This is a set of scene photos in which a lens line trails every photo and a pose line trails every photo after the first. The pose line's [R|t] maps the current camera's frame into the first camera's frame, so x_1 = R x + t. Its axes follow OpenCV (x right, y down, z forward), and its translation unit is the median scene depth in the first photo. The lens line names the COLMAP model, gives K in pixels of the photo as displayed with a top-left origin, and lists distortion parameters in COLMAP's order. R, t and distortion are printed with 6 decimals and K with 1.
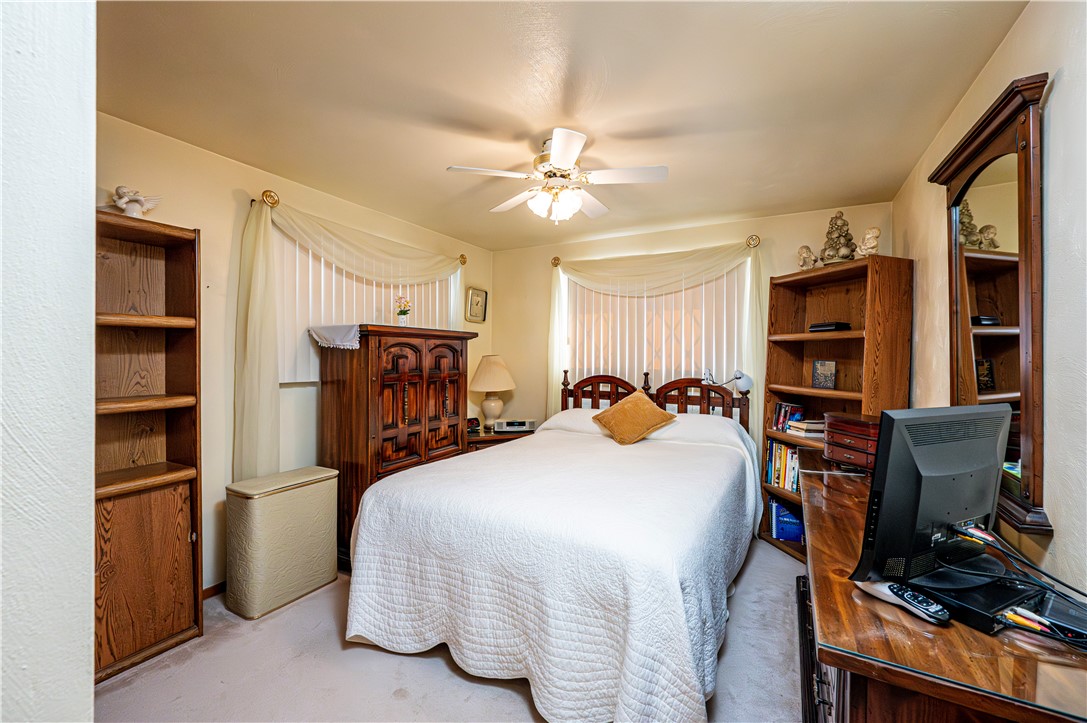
lens RADIAL K [[432.4, 0, 547.4], [0, 432.4, 355.0], [0, 0, 1]] dist [-0.003087, 0.001103]
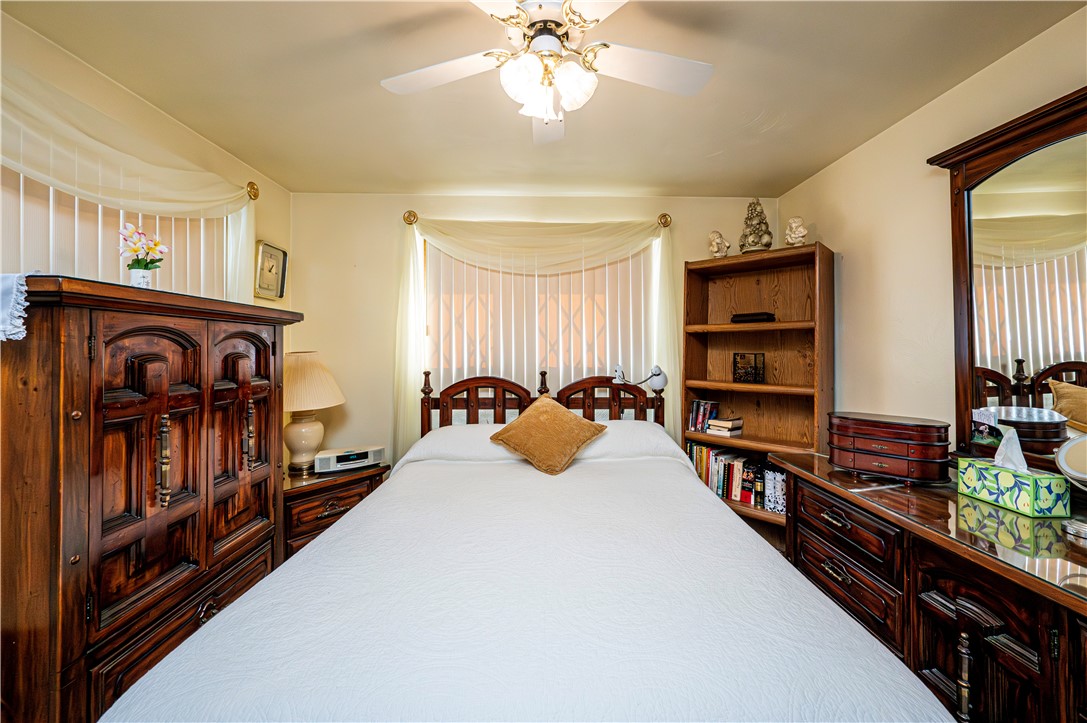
lens RADIAL K [[432.4, 0, 541.0], [0, 432.4, 344.0], [0, 0, 1]] dist [-0.003087, 0.001103]
pose [[0.860379, -0.002634, 0.509648, -0.192687], [0.009157, 0.999905, -0.010292, -0.001455], [-0.509572, 0.013522, 0.860322, 0.358219]]
